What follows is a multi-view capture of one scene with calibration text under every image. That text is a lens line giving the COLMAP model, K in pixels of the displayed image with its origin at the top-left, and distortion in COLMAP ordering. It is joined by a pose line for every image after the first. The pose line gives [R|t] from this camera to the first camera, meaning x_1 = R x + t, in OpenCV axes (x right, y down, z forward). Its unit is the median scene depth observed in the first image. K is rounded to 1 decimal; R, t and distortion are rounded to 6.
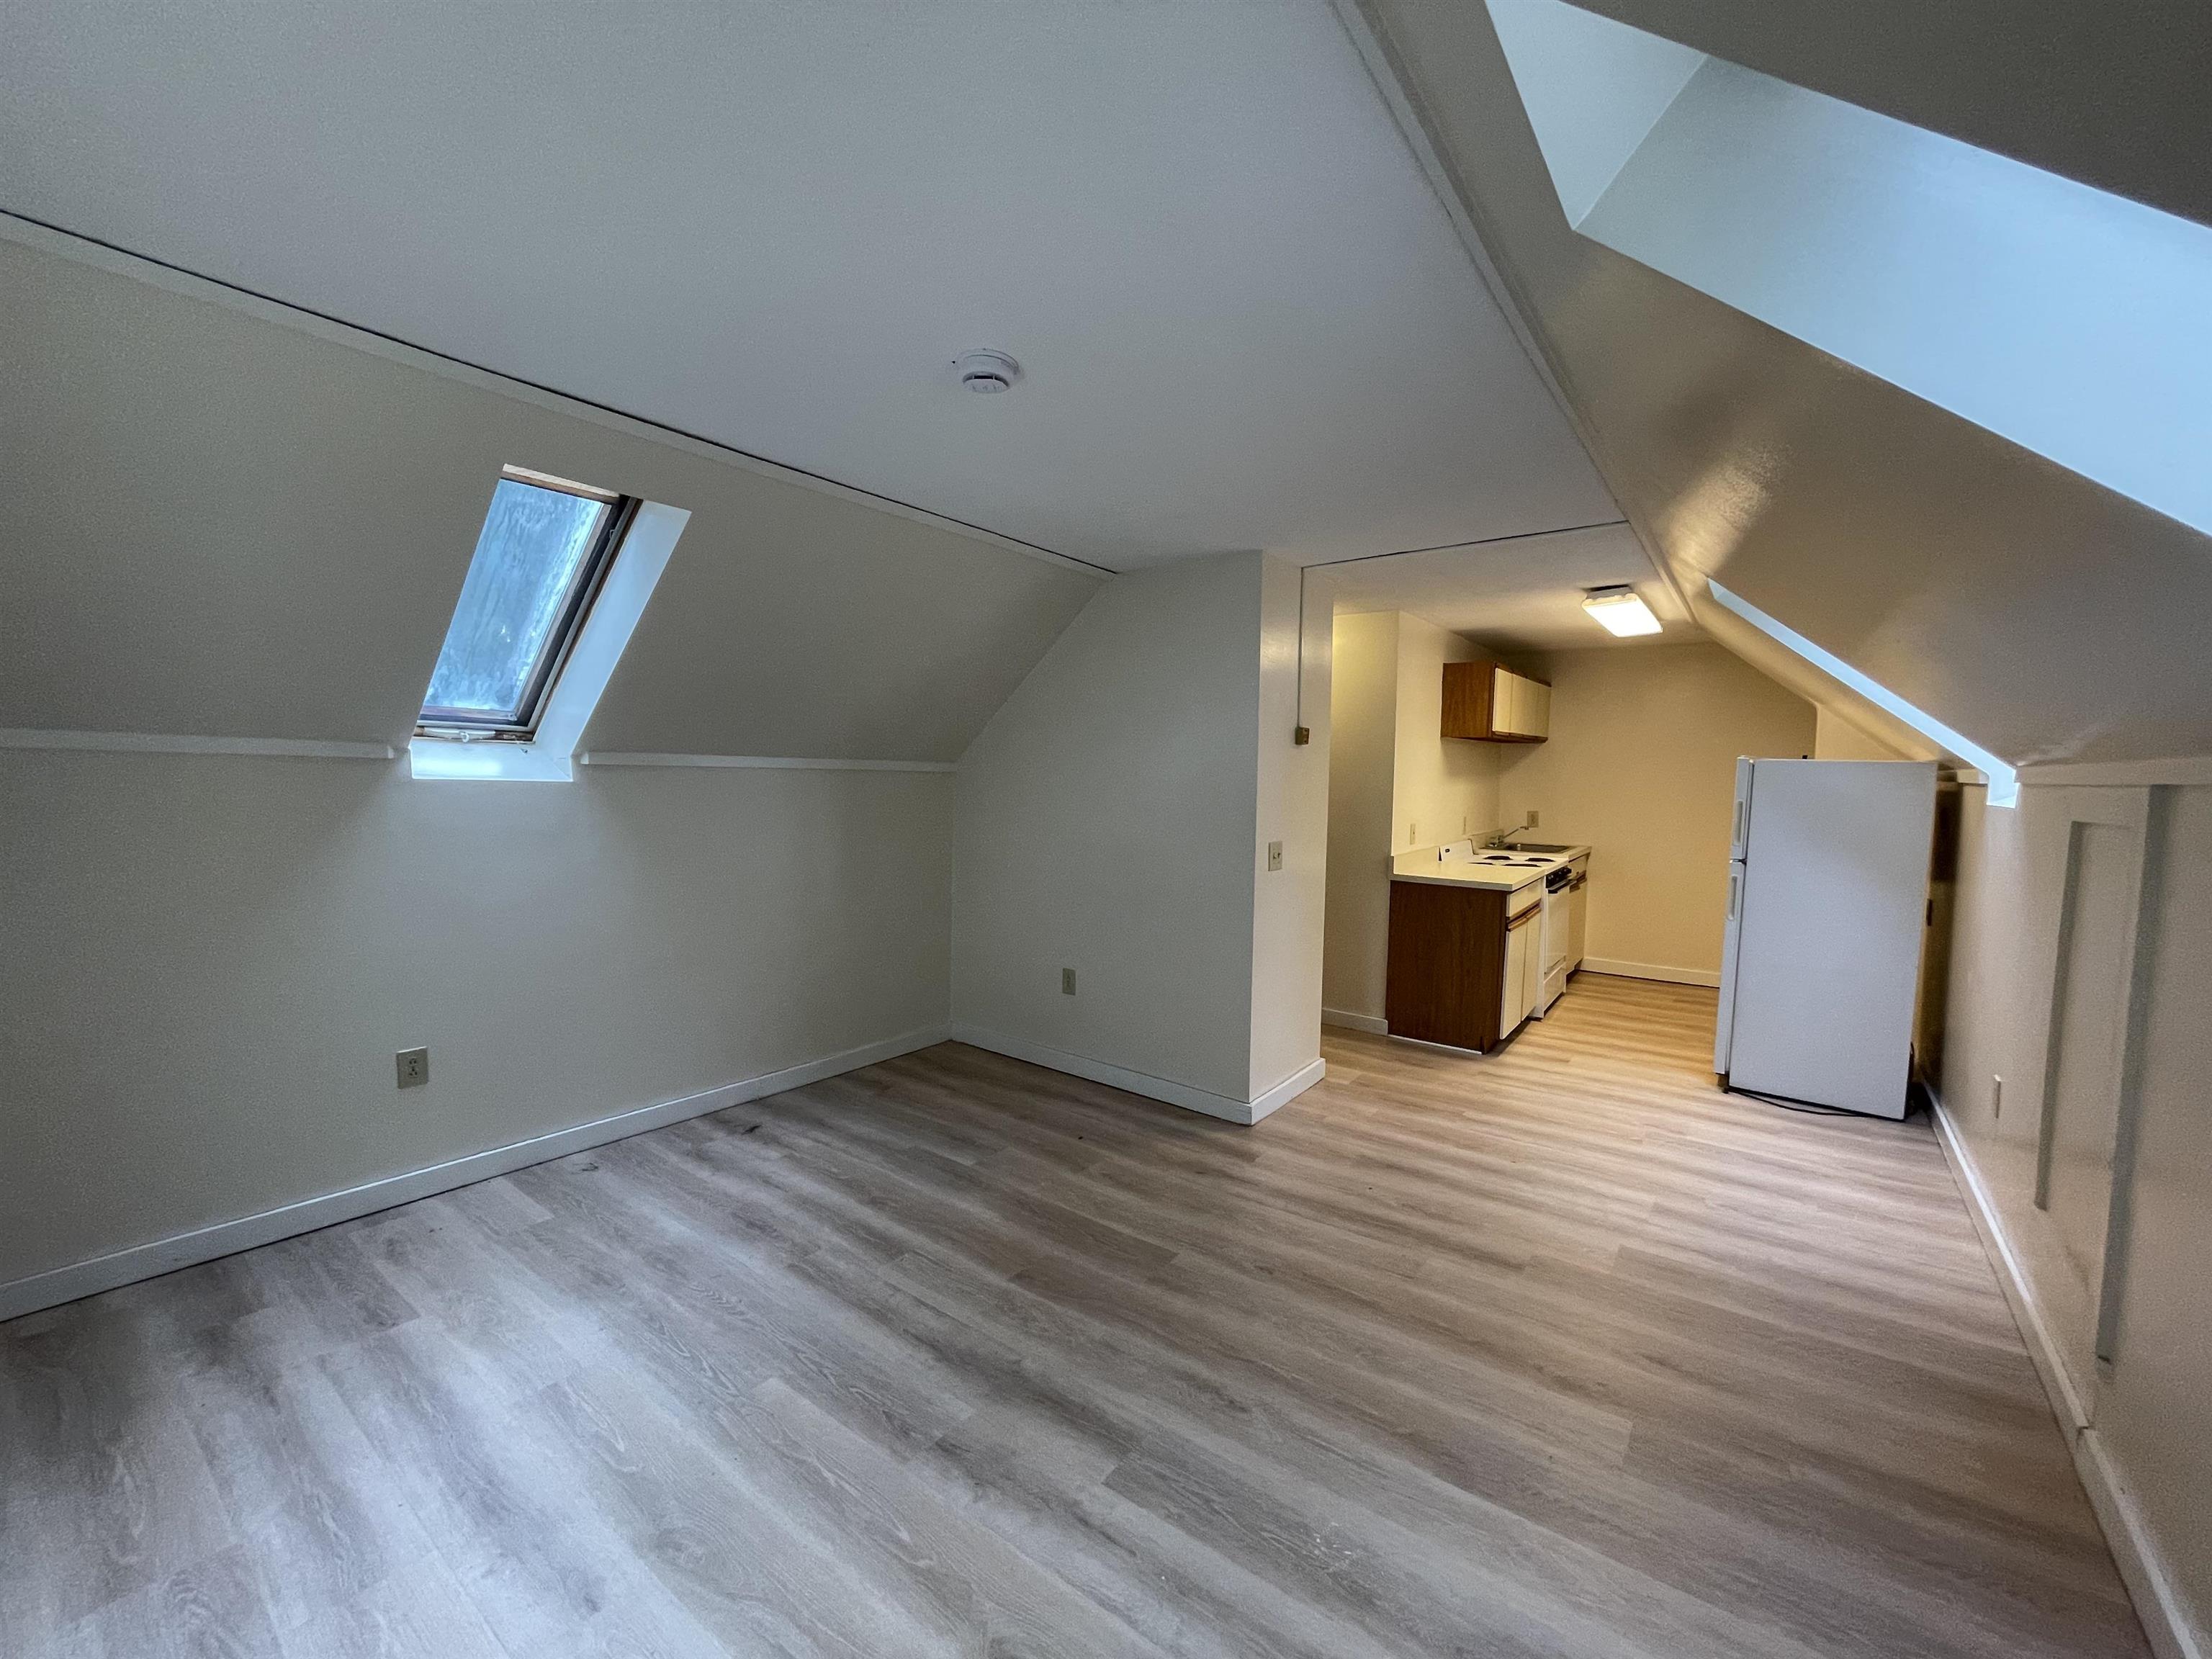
lens RADIAL K [[891.2, 0, 1107.2], [0, 891.2, 833.5], [0, 0, 1]] dist [-0.000287, -0.000421]
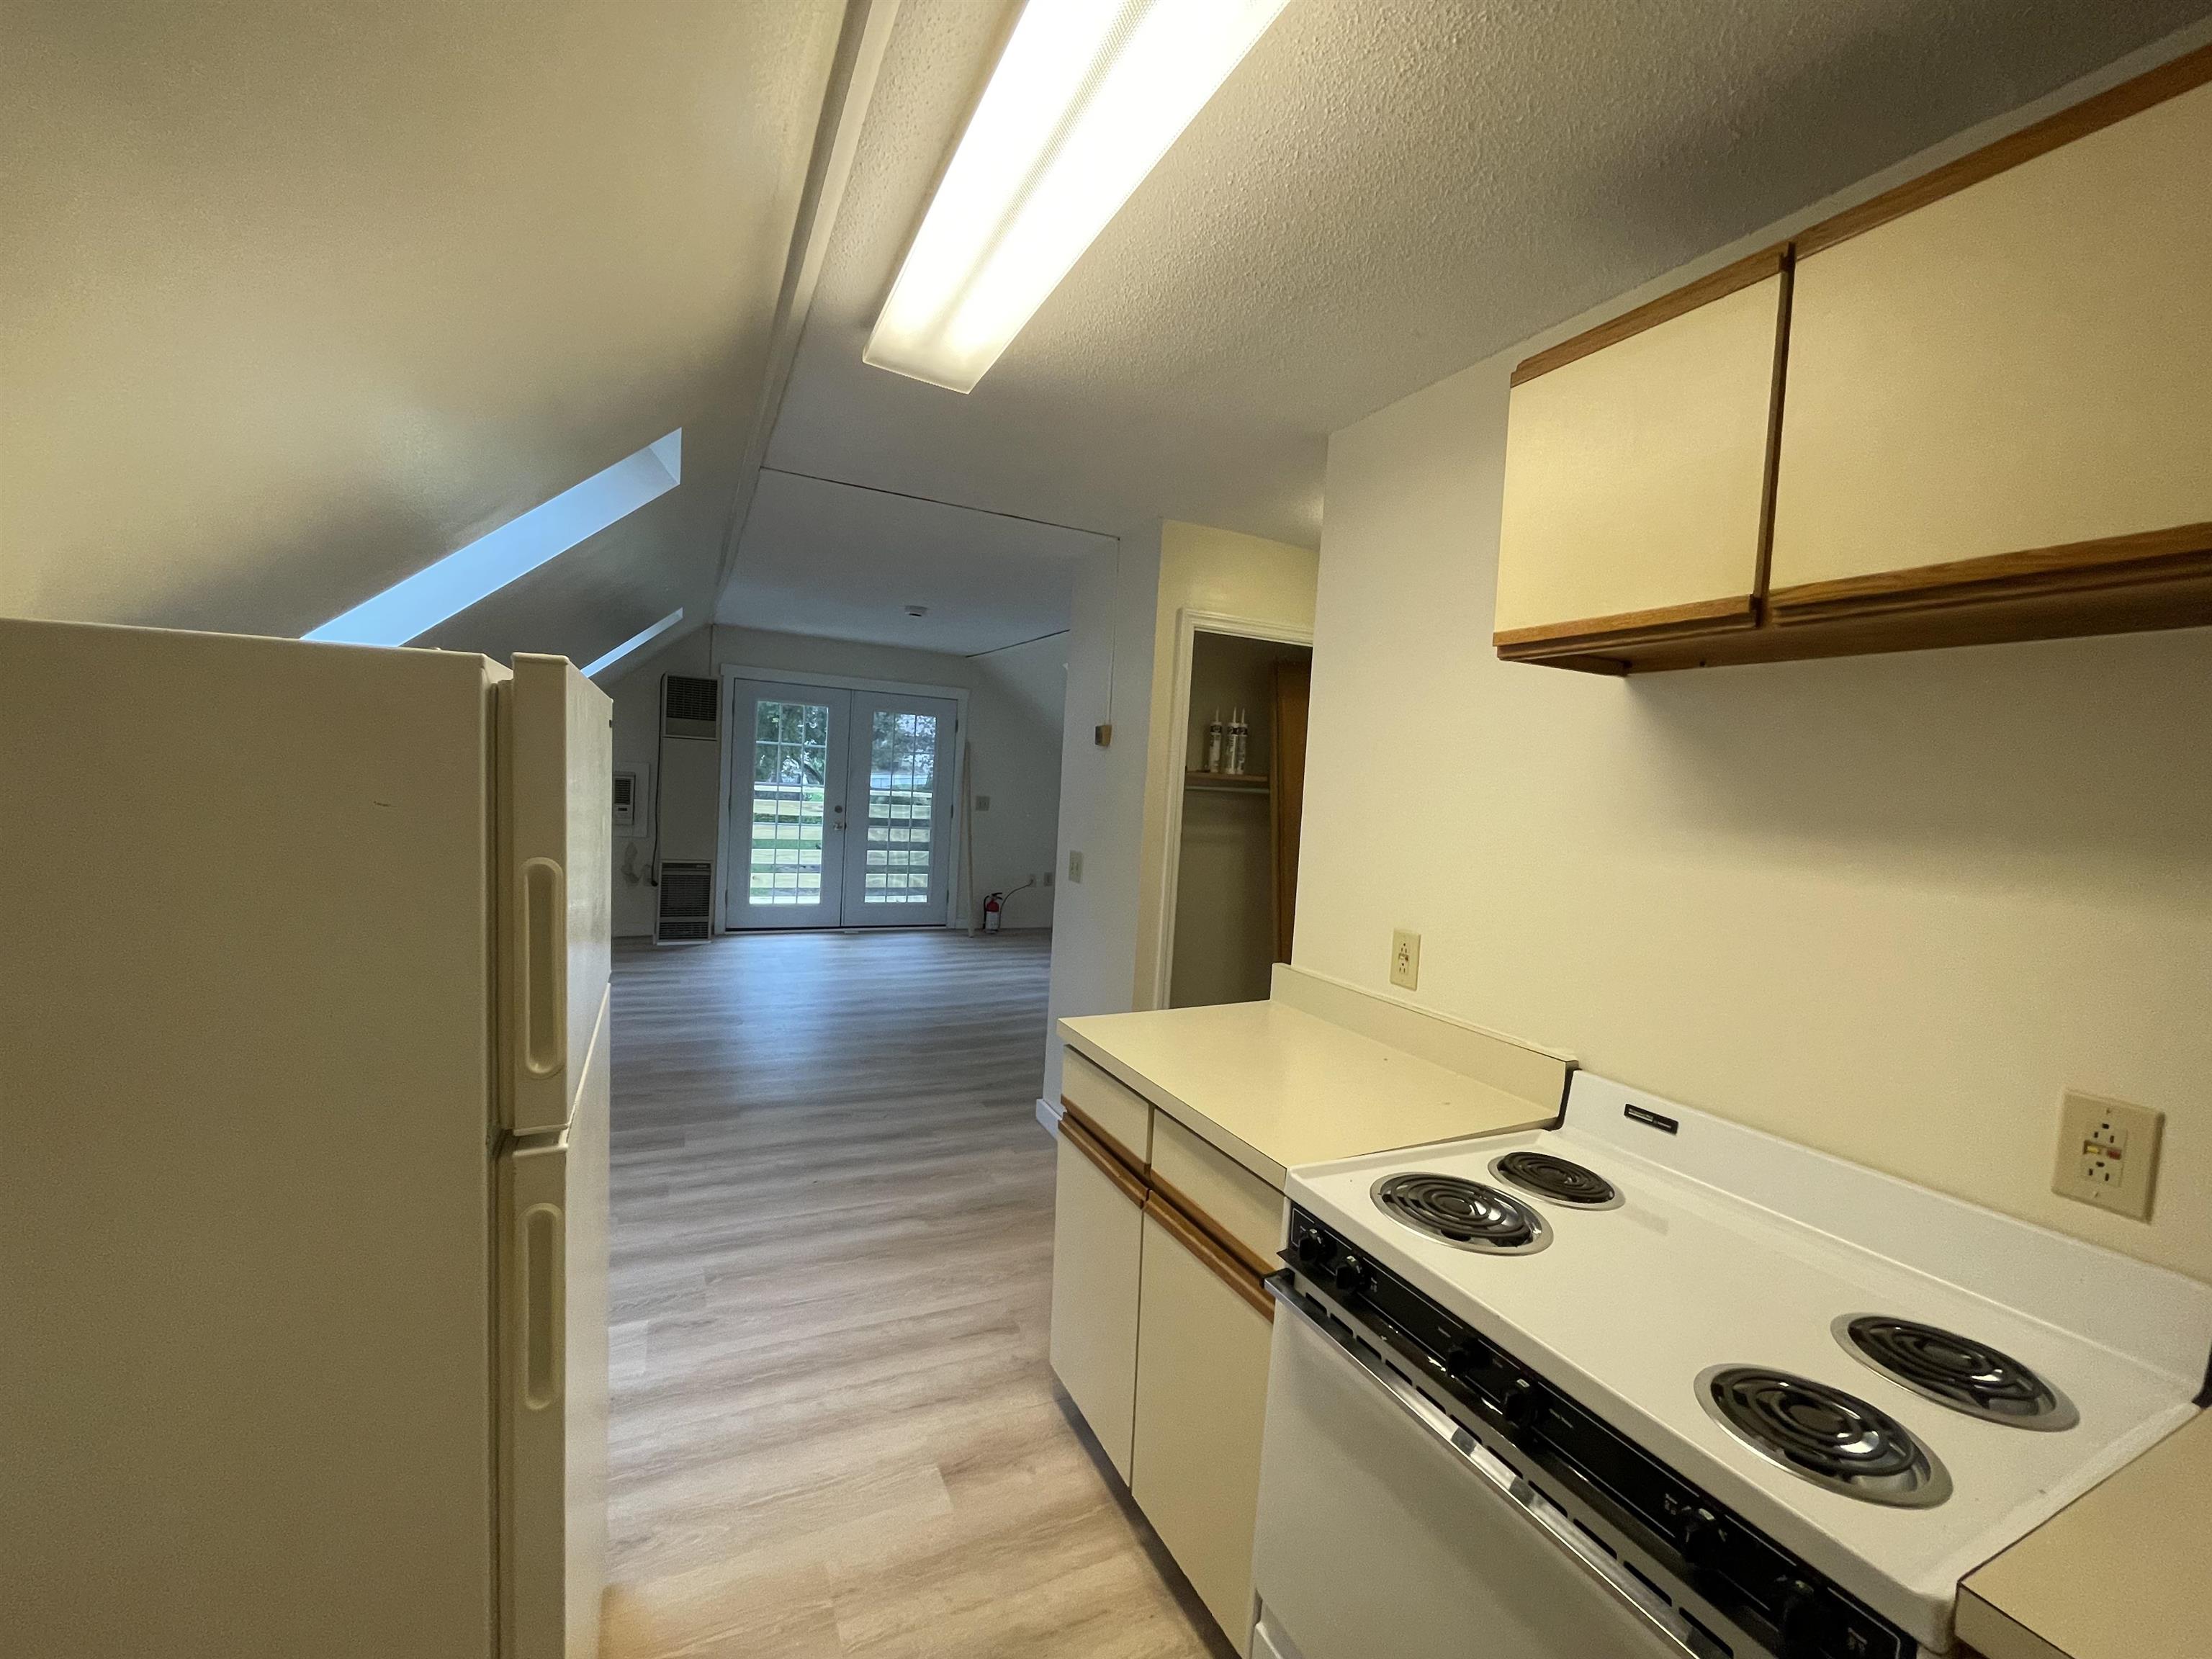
lens RADIAL K [[891.2, 0, 1107.2], [0, 891.2, 833.5], [0, 0, 1]] dist [-0.000287, -0.000421]
pose [[-0.454178, 0.020299, -0.890680, 1.167346], [-0.128955, 0.987714, 0.088268, -0.113042], [0.881529, 0.154947, -0.445980, 1.670536]]
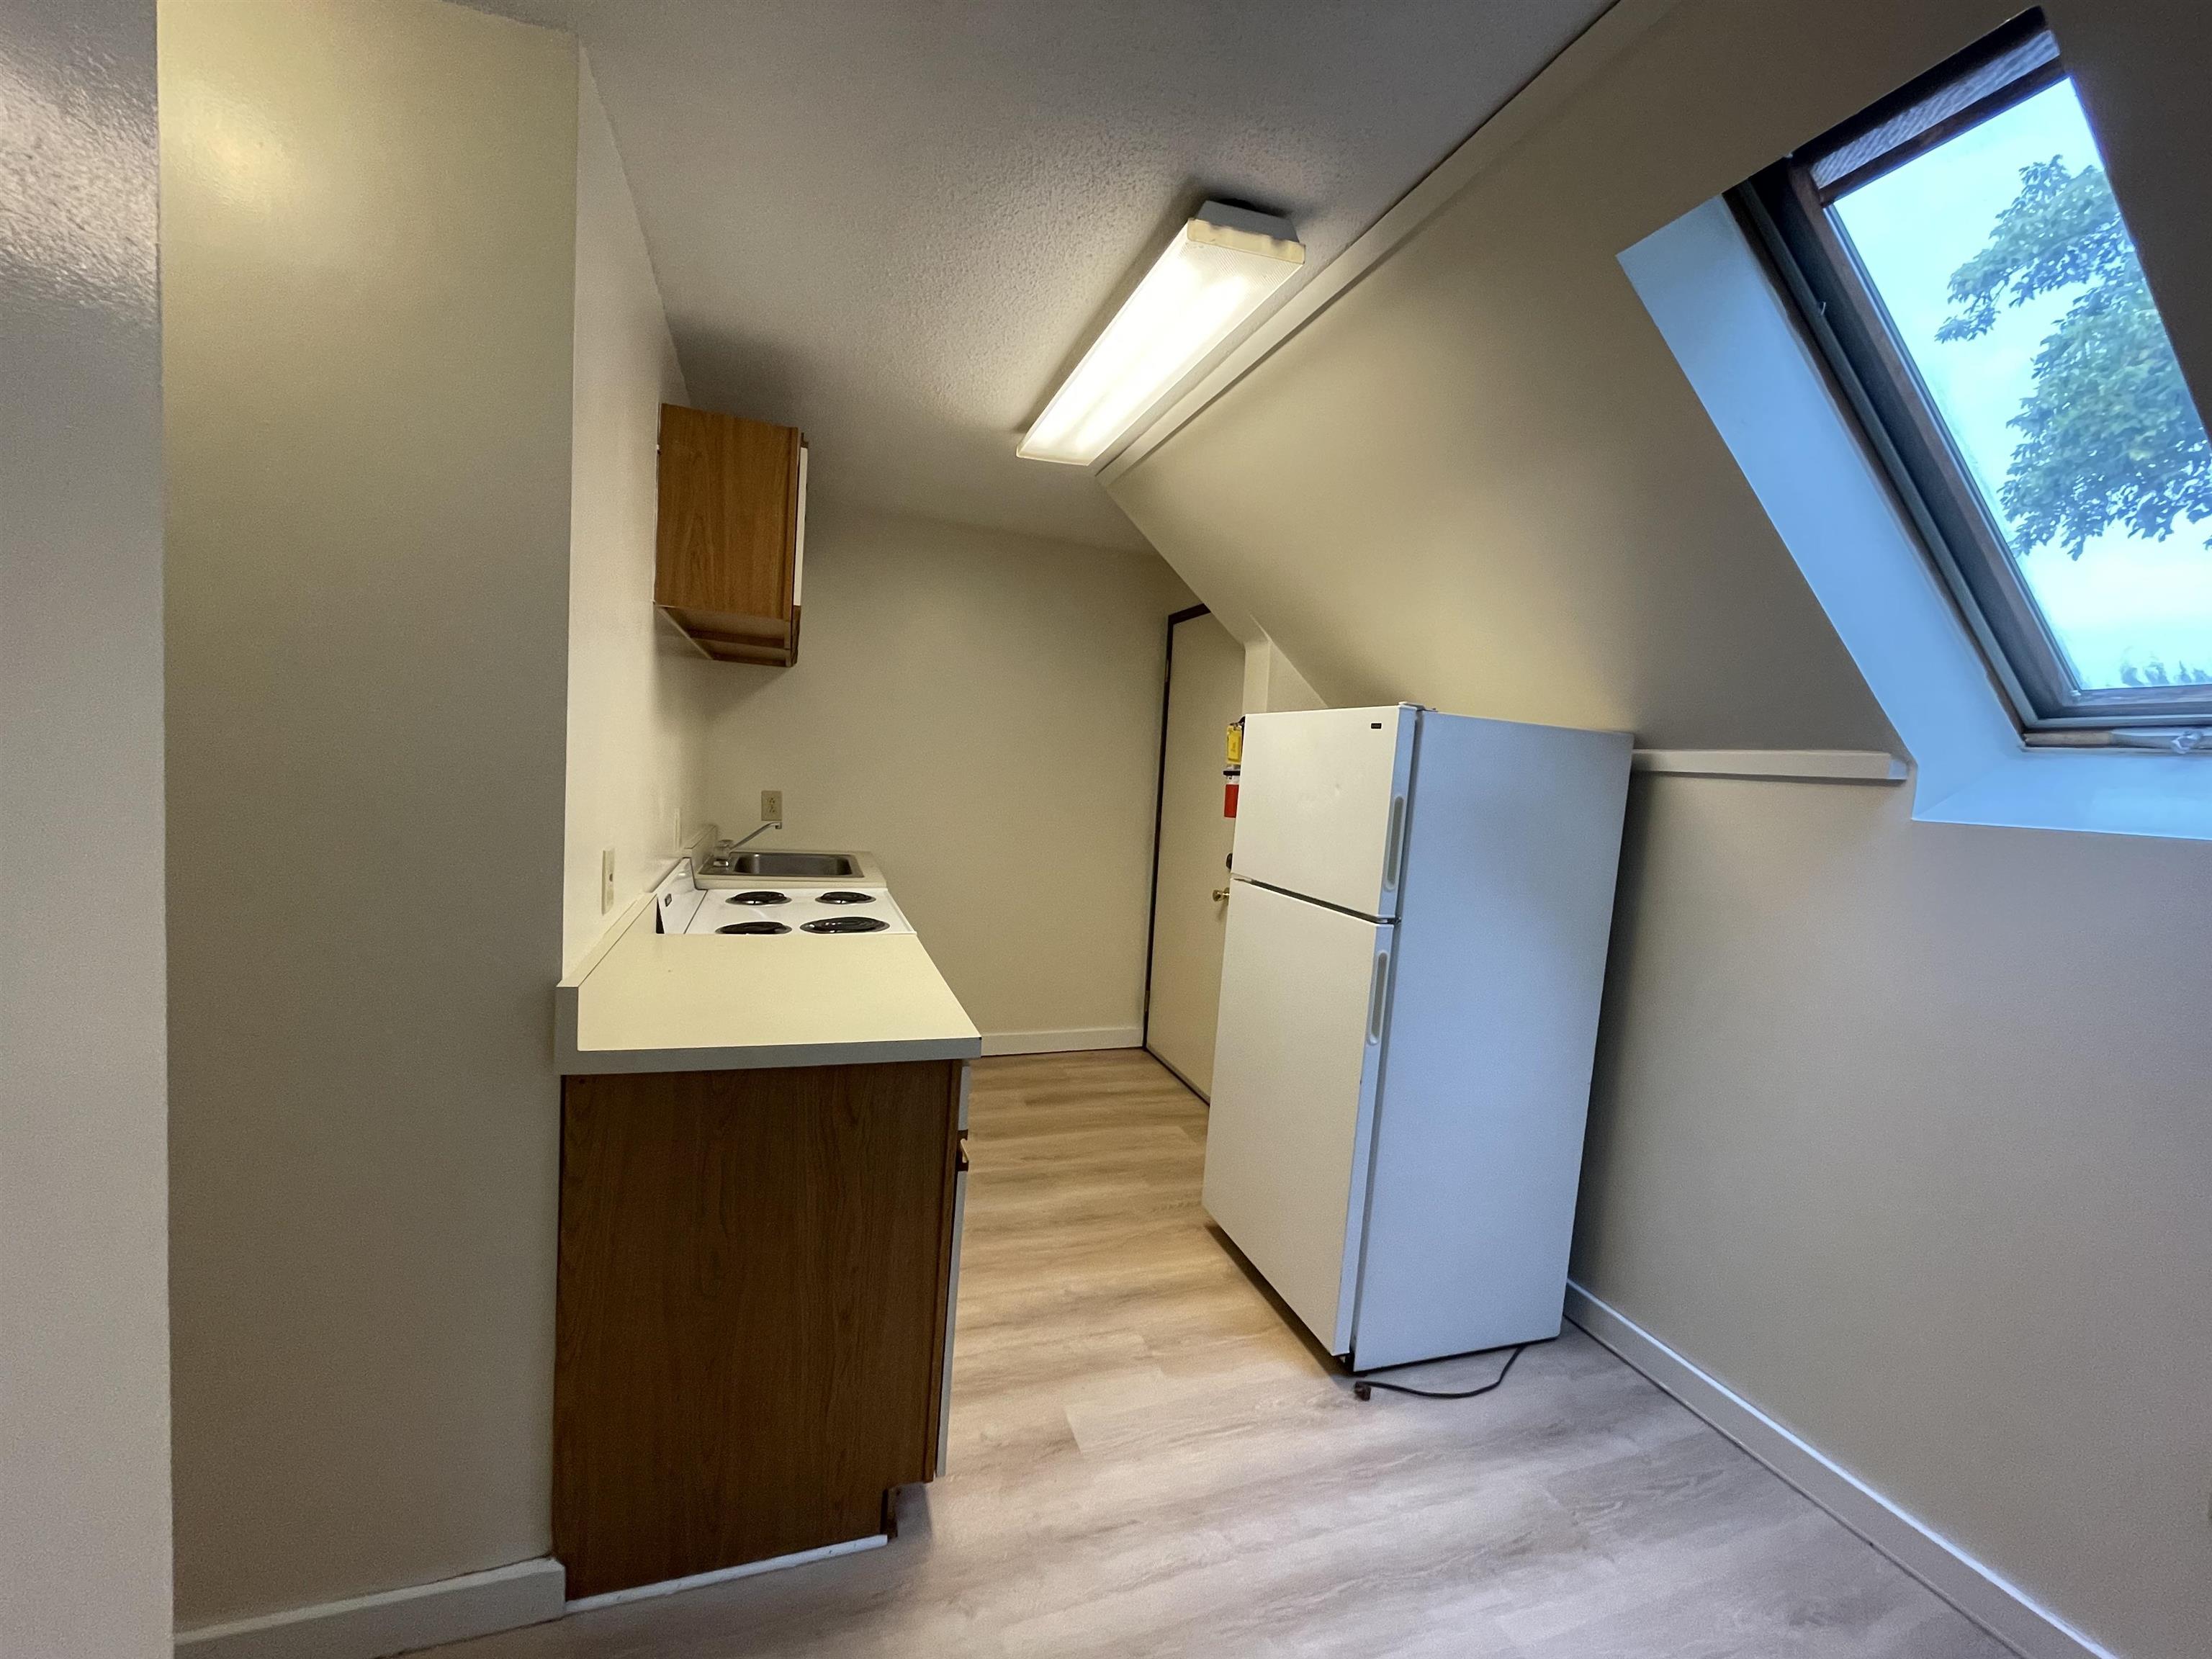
lens RADIAL K [[891.2, 0, 1107.2], [0, 891.2, 833.5], [0, 0, 1]] dist [-0.000287, -0.000421]
pose [[0.555678, -0.040141, 0.830428, 0.280841], [0.003907, 0.998949, 0.045672, -0.049287], [-0.831389, -0.022134, 0.555250, 1.069322]]
